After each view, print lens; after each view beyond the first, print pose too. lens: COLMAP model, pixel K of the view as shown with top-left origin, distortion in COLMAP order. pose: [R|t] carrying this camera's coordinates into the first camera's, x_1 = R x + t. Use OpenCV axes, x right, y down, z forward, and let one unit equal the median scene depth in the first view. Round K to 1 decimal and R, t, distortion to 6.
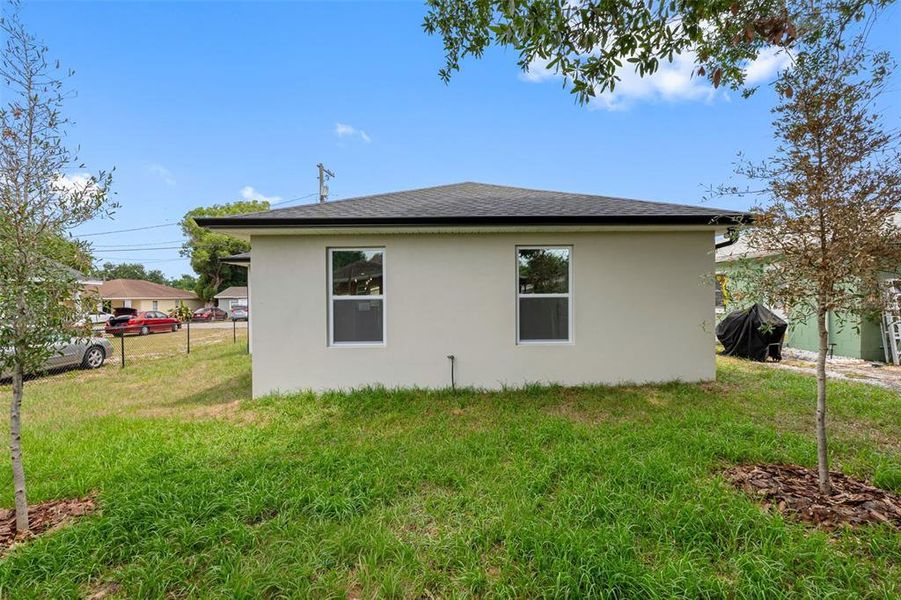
lens RADIAL K [[358.1, 0, 450.5], [0, 358.1, 300.0], [0, 0, 1]] dist [-0.000774, -0.000052]
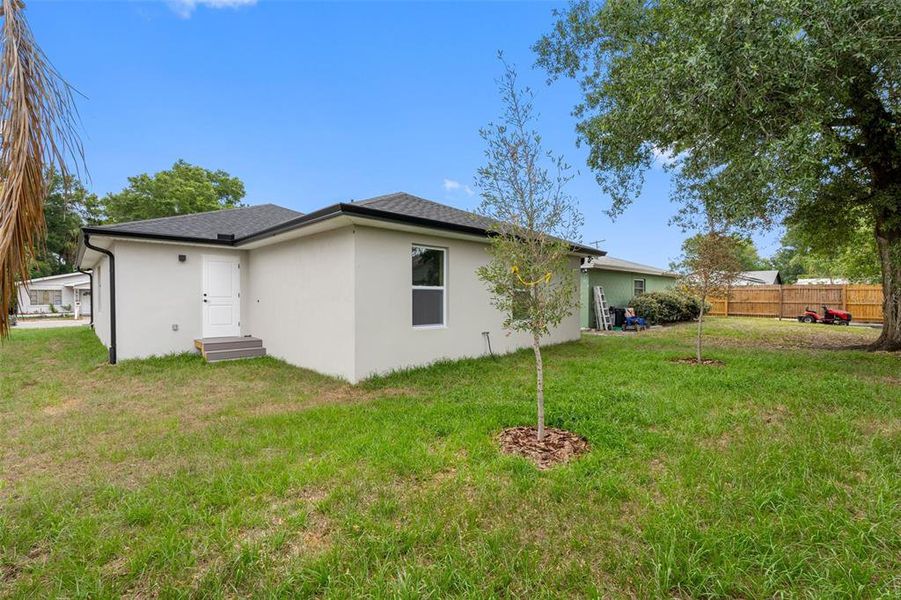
lens RADIAL K [[404.4, 0, 448.9], [0, 404.4, 302.9], [0, 0, 1]] dist [-0.001865, -0.000416]
pose [[0.730545, 0.004047, 0.682853, -0.592922], [-0.026737, 0.999385, 0.022682, 0.006330], [-0.682341, -0.034828, 0.730204, -0.012273]]
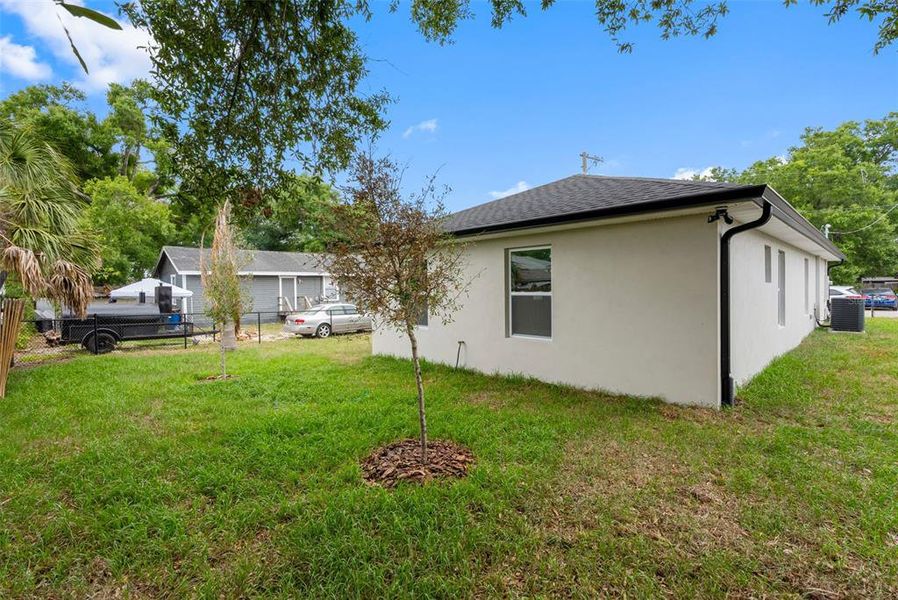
lens RADIAL K [[403.0, 0, 447.4], [0, 403.0, 302.9], [0, 0, 1]] dist [-0.001865, -0.000416]
pose [[0.690101, 0.022546, -0.723361, 0.962031], [-0.008833, 0.999703, 0.022732, -0.010982], [0.723659, -0.009297, 0.690095, -0.003774]]
